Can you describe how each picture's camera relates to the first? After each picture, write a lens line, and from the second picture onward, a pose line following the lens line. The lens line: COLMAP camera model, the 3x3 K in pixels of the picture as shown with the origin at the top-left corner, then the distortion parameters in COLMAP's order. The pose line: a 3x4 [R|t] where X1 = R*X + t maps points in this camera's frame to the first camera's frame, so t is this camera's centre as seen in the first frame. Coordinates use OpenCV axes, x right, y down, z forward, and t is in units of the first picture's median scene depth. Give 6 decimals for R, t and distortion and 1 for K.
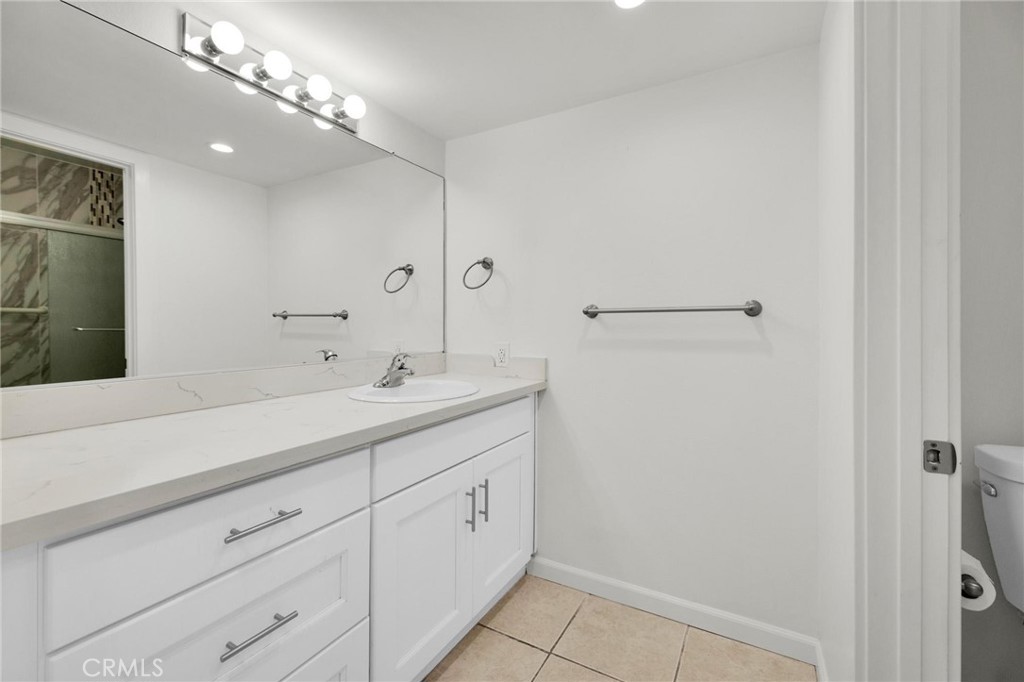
lens RADIAL K [[430.1, 0, 502.6], [0, 430.1, 325.5], [0, 0, 1]] dist [-0.002796, 0.001950]
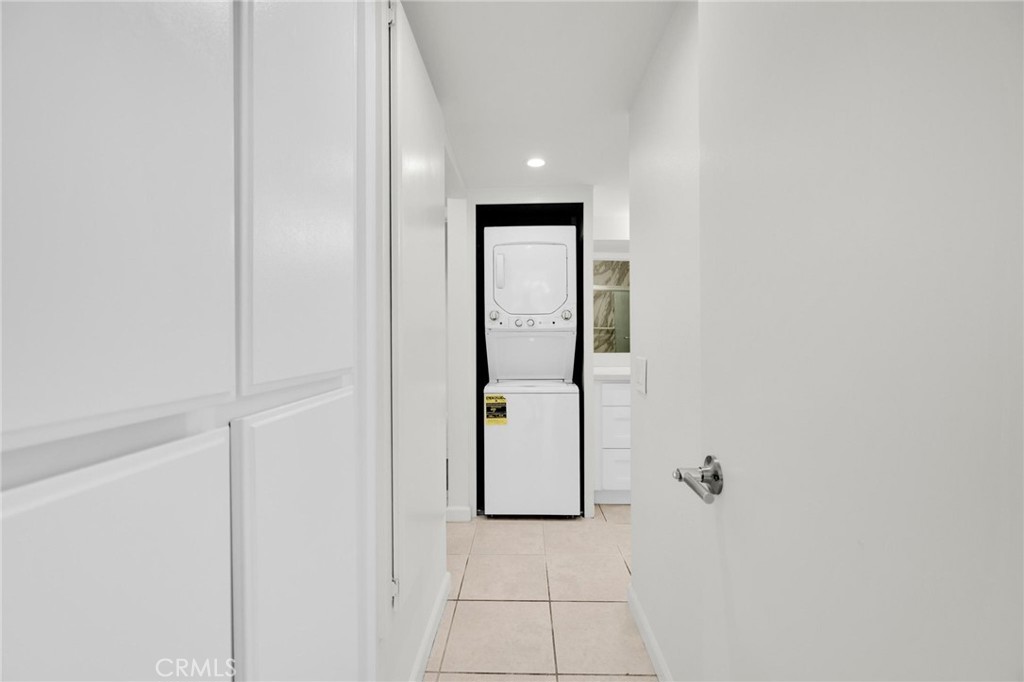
lens RADIAL K [[430.1, 0, 510.0], [0, 430.1, 337.1], [0, 0, 1]] dist [-0.002796, 0.001950]
pose [[0.477986, -0.009102, -0.878321, 0.497232], [0.018333, 0.999832, -0.000385, -0.001020], [0.878176, -0.015918, 0.478072, -0.420025]]
